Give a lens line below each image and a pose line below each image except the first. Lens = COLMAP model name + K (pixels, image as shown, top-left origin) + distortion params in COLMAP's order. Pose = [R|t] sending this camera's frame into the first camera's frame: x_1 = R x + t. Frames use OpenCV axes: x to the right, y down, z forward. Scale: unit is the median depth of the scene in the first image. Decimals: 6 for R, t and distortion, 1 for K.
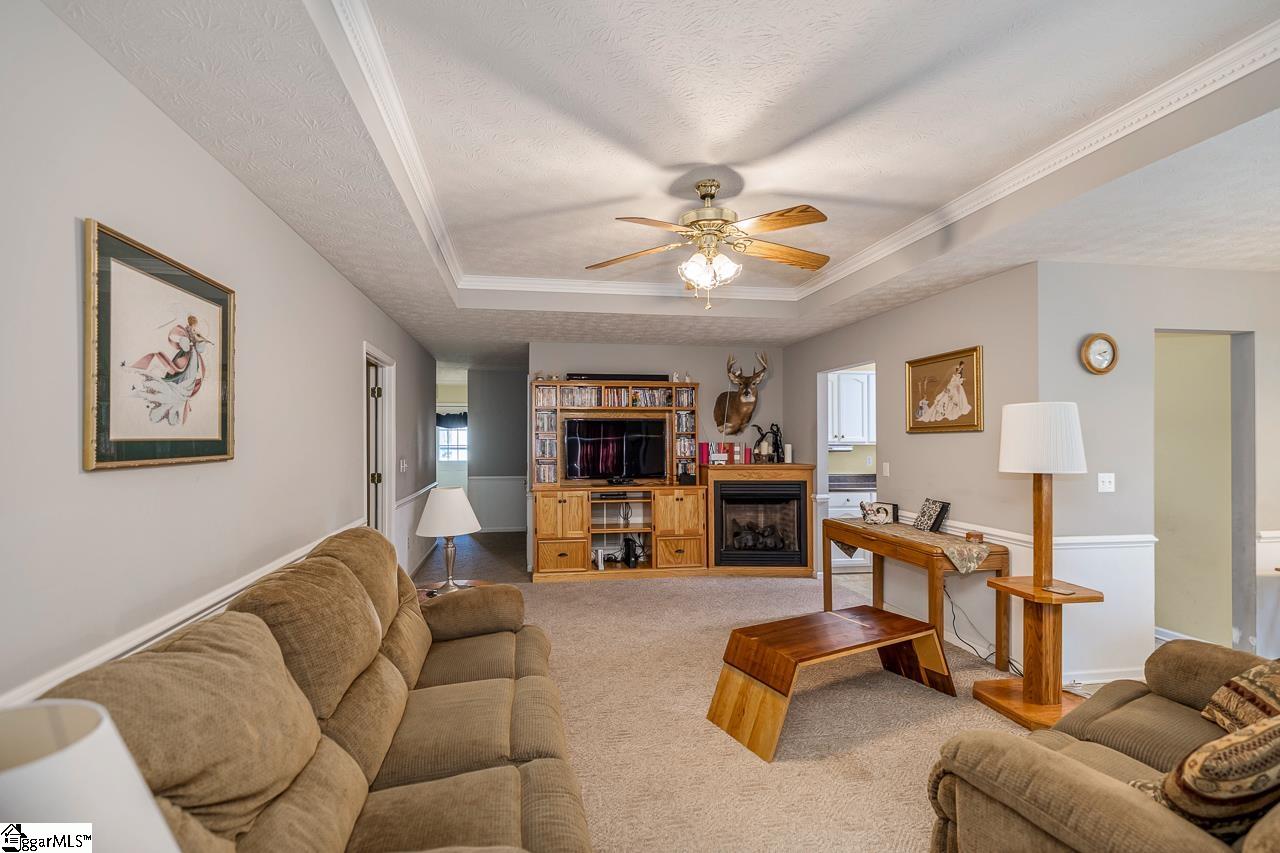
lens RADIAL K [[553.9, 0, 634.8], [0, 553.9, 433.8], [0, 0, 1]] dist [-0.001606, -0.001173]
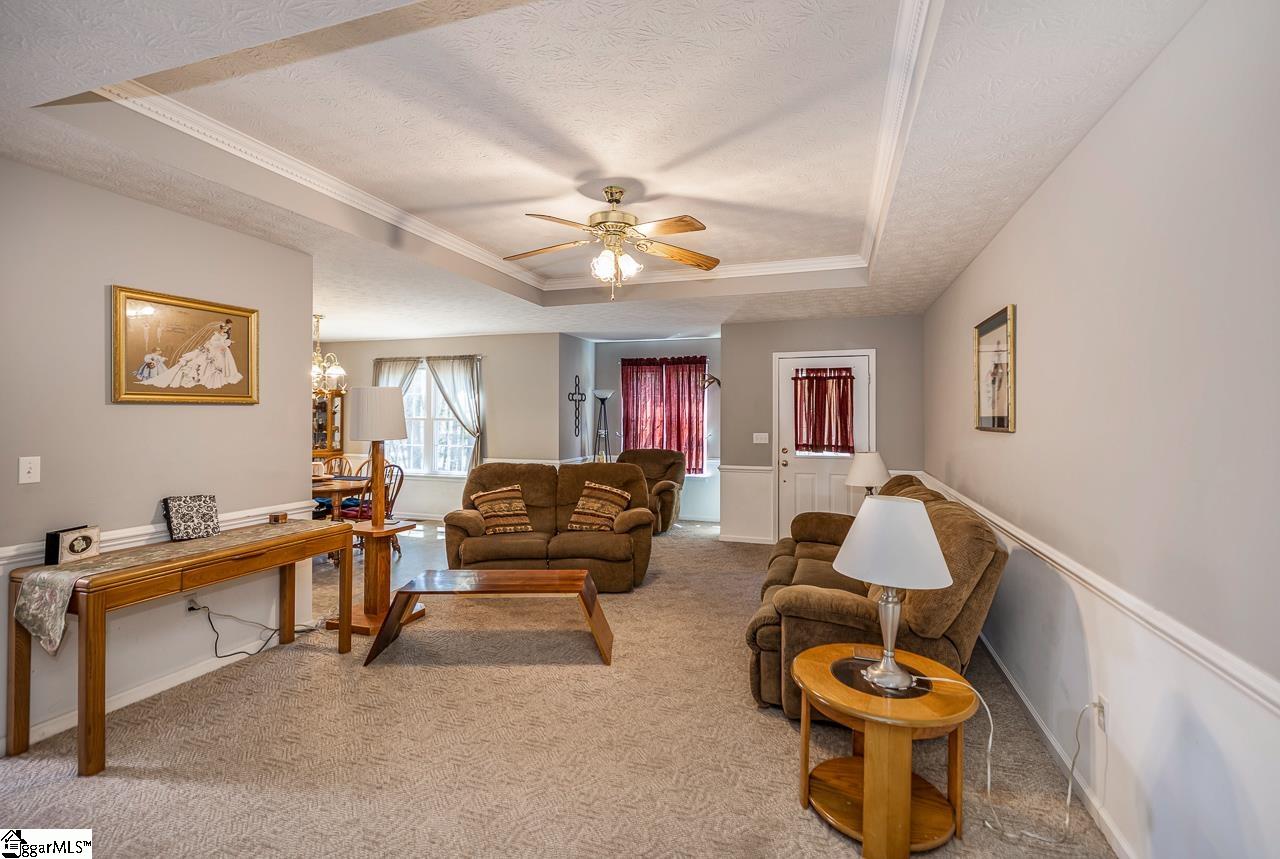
lens RADIAL K [[553.9, 0, 636.2], [0, 553.9, 420.6], [0, 0, 1]] dist [-0.001606, -0.001173]
pose [[-0.849058, 0.008606, 0.528230, -0.362922], [0.006682, 0.999962, -0.005551, 0.029852], [-0.528258, -0.001183, -0.849083, 1.371014]]
